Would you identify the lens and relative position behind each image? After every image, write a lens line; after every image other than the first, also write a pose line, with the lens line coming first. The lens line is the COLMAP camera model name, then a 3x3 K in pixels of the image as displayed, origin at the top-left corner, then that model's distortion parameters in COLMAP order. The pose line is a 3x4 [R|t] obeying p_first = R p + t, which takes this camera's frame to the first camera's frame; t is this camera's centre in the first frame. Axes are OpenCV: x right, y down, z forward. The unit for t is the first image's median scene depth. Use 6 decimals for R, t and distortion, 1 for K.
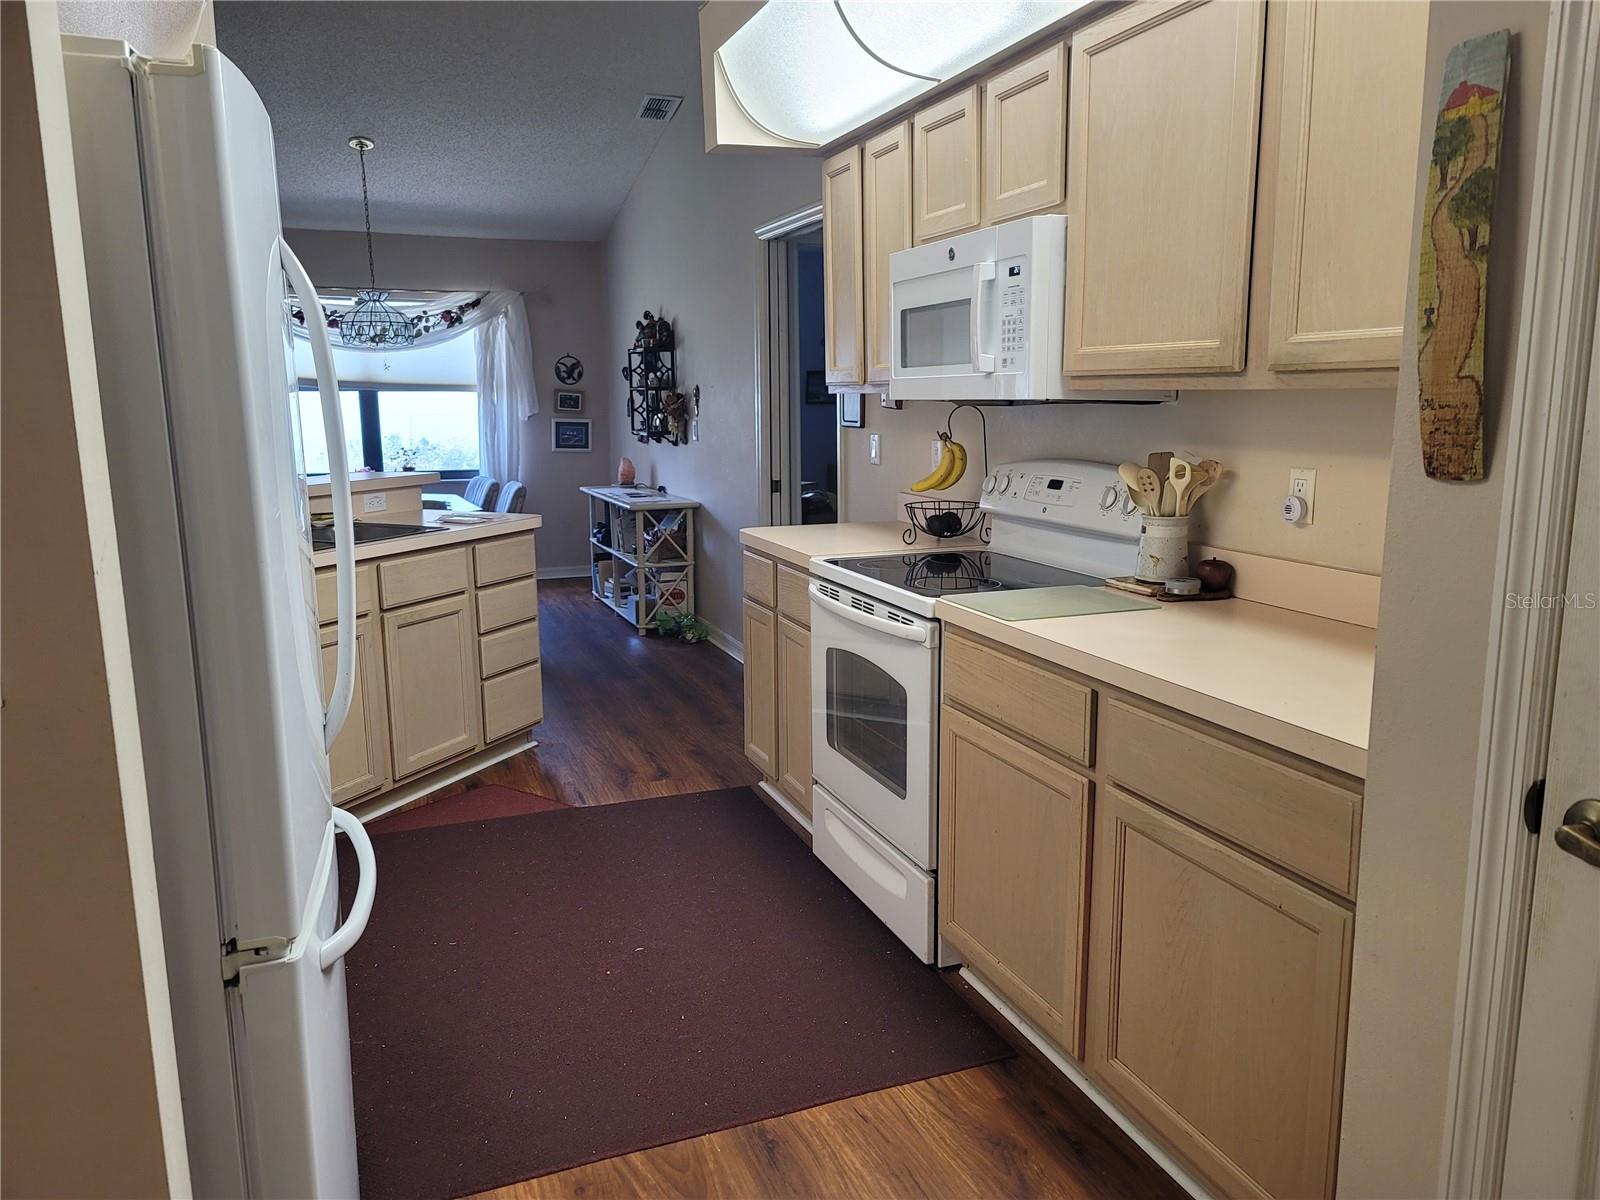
lens RADIAL K [[1173.9, 0, 806.6], [0, 1173.9, 599.0], [0, 0, 1]] dist [0.071363, -0.048275]
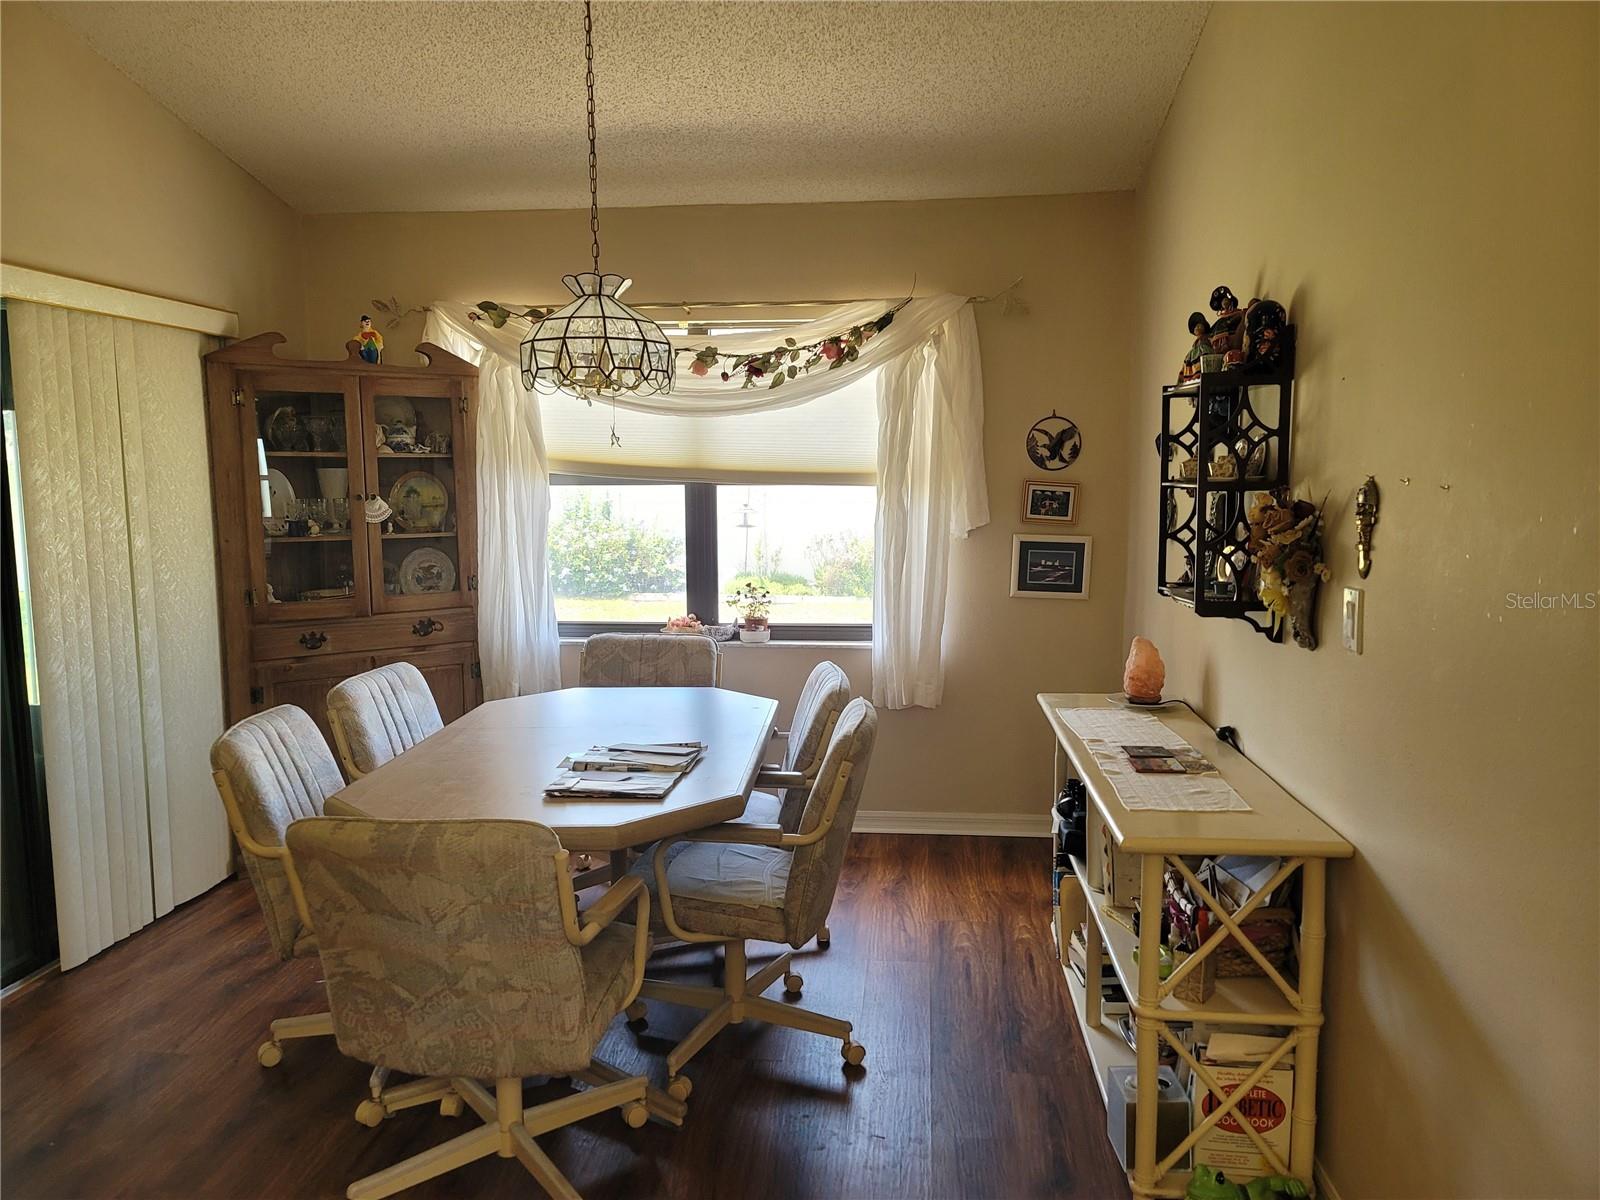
lens RADIAL K [[1173.9, 0, 800.3], [0, 1173.9, 606.1], [0, 0, 1]] dist [0.071363, -0.048275]
pose [[0.890564, 0.053795, -0.451665, -0.071840], [-0.080092, 0.996013, -0.039291, -0.106559], [0.447751, 0.071166, 0.891322, 0.563579]]
